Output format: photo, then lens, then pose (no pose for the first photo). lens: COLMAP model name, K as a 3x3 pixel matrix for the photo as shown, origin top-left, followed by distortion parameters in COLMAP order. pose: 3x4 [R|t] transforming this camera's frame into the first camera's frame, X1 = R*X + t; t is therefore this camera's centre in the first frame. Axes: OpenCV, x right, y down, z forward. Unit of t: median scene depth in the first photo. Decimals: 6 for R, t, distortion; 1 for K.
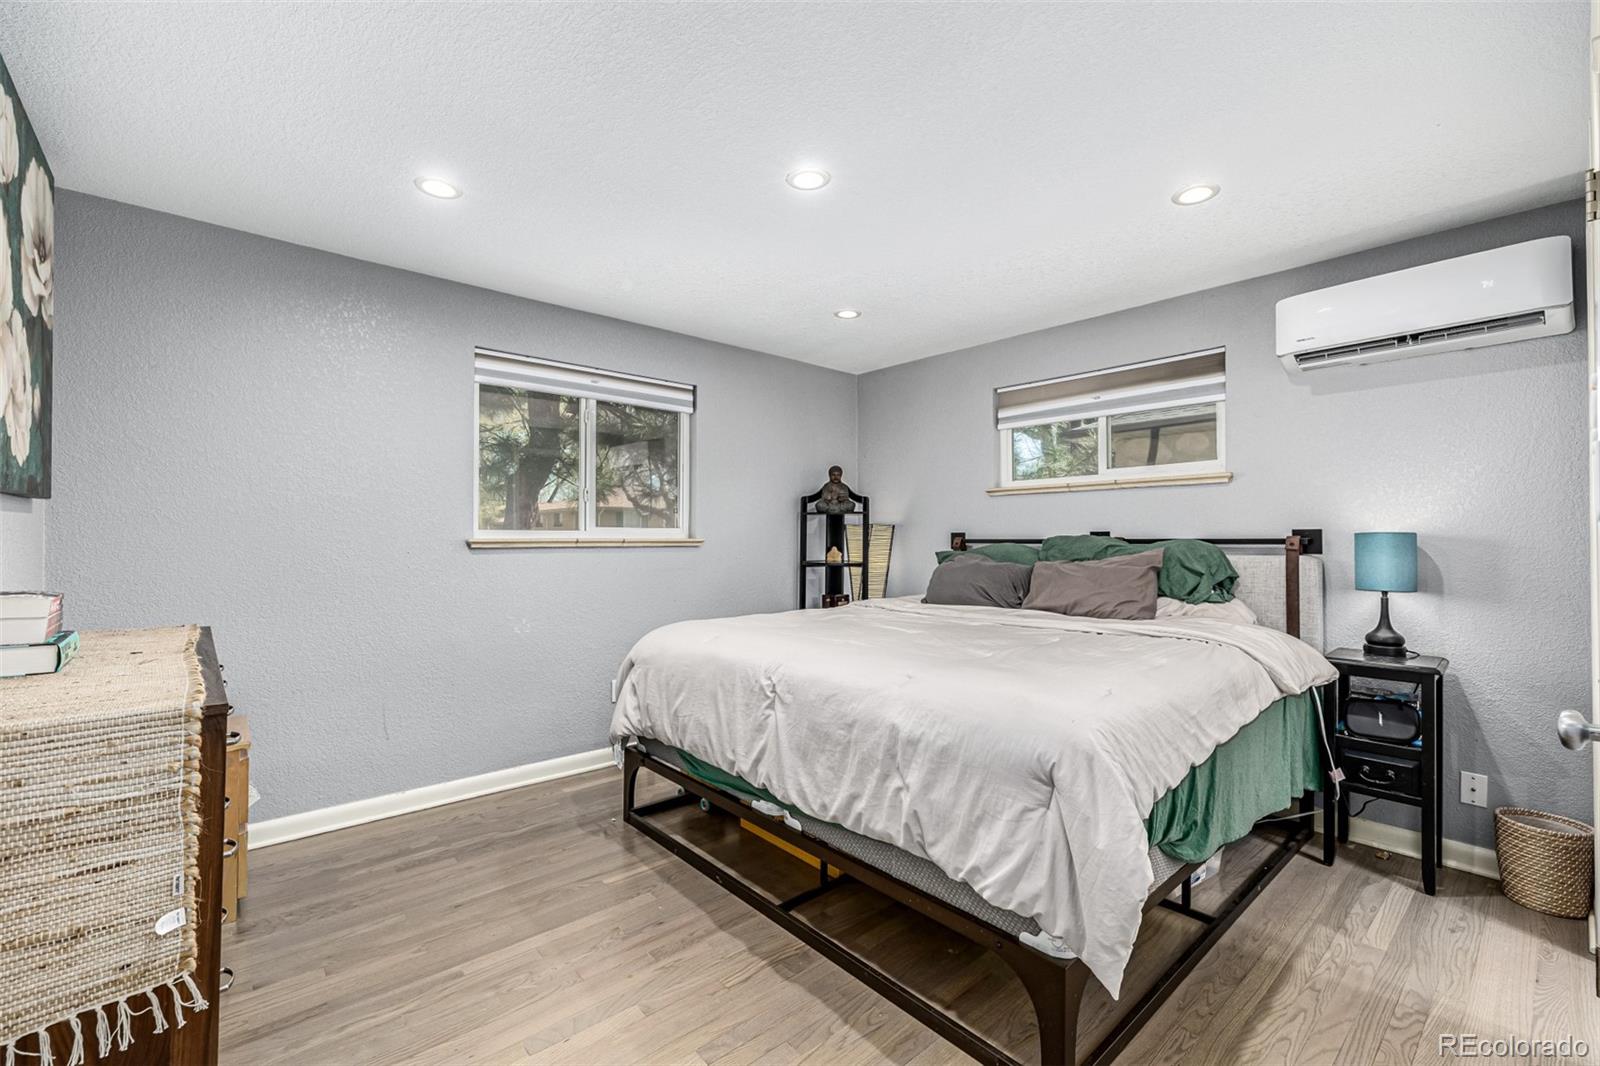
lens RADIAL K [[679.8, 0, 810.2], [0, 679.8, 531.7], [0, 0, 1]] dist [-0.001405, 0.000047]
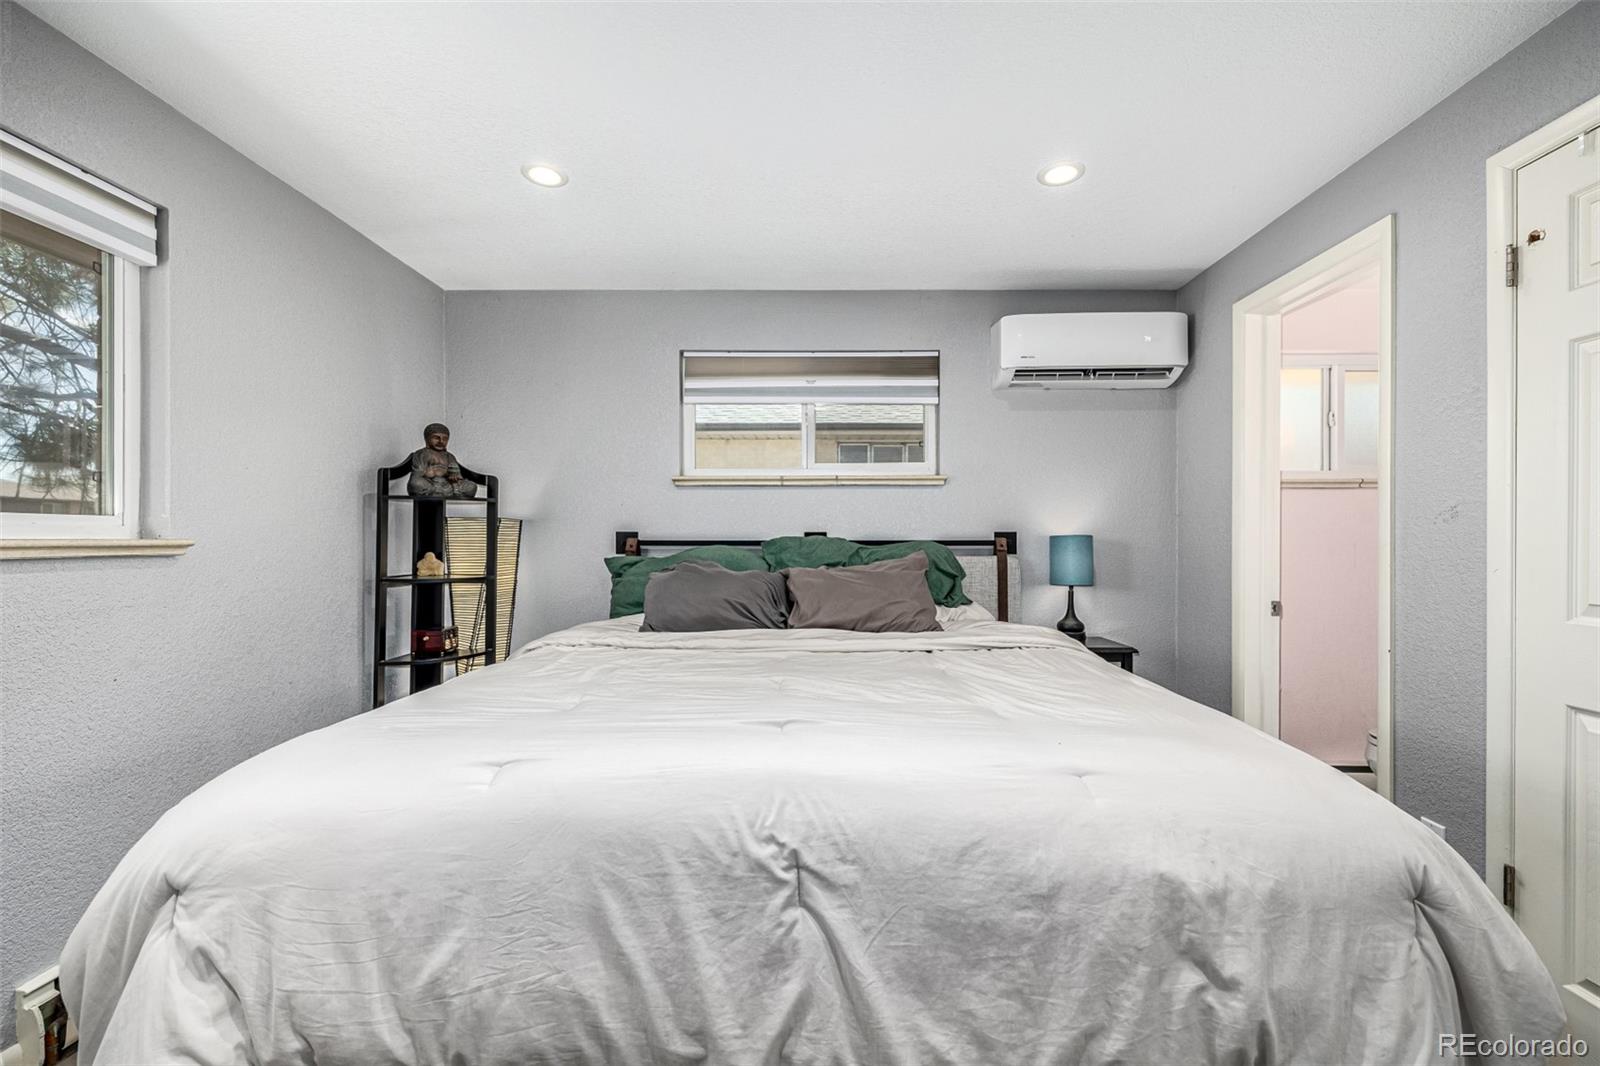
lens RADIAL K [[670.3, 0, 803.2], [0, 670.3, 542.6], [0, 0, 1]] dist [0.002397, -0.000015]
pose [[0.679085, -0.002137, 0.734057, -0.276253], [-0.009310, 0.999890, 0.011524, 0.004220], [-0.734001, -0.014659, 0.678990, 0.485255]]
